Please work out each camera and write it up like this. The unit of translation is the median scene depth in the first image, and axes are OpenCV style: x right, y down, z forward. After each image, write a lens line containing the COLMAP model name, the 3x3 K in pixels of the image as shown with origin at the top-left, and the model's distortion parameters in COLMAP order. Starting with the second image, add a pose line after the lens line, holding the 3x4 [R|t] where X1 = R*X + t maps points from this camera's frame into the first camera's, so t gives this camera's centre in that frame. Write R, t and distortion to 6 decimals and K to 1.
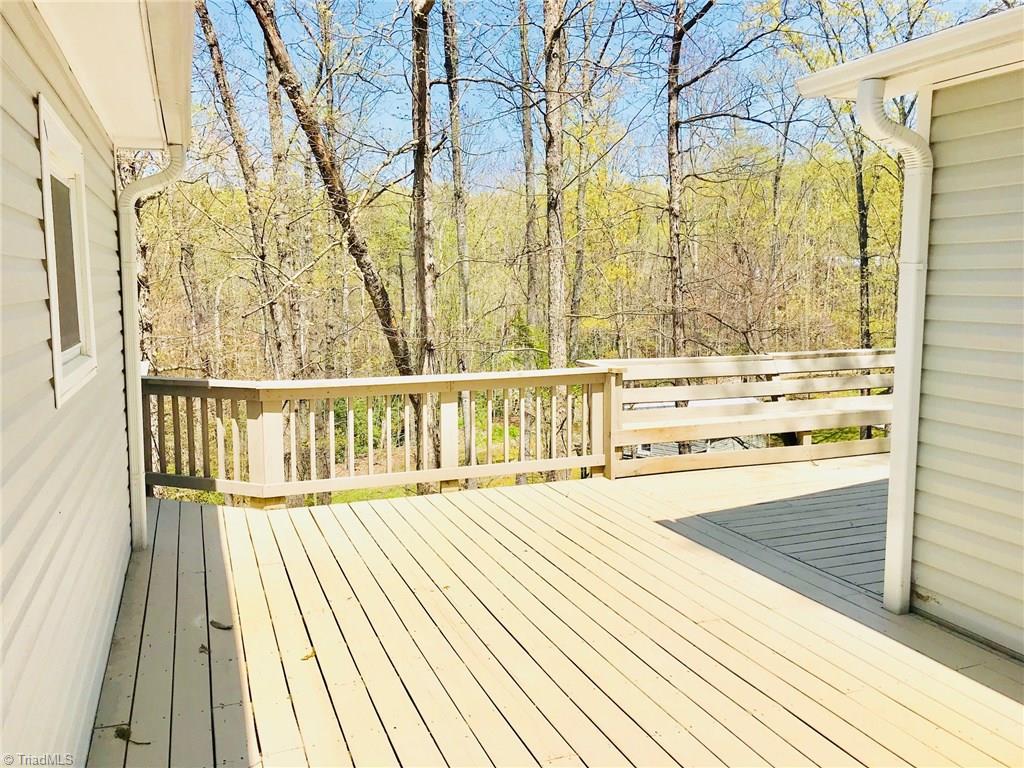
lens RADIAL K [[837.6, 0, 510.5], [0, 837.6, 373.6], [0, 0, 1]] dist [0.068409, -0.170168]
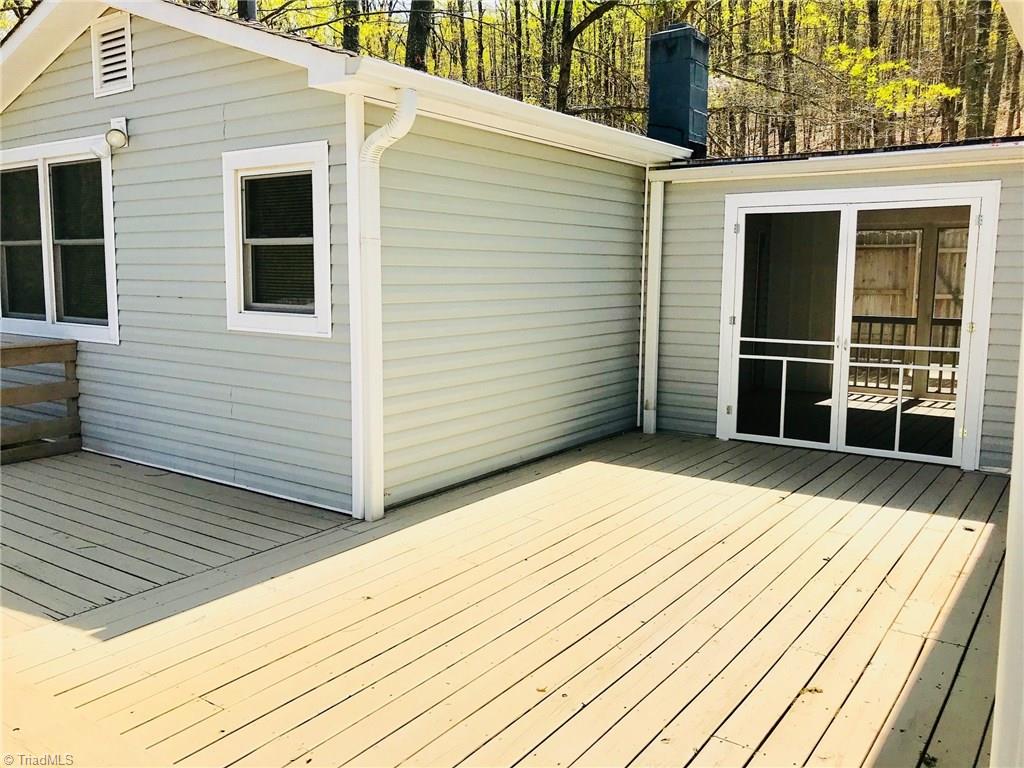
lens RADIAL K [[837.6, 0, 510.5], [0, 837.6, 373.6], [0, 0, 1]] dist [0.068409, -0.170168]
pose [[-0.549677, -0.101972, 0.829130, -0.592425], [0.089625, 0.979594, 0.179895, -0.119581], [-0.830556, 0.173195, -0.529321, 1.317787]]
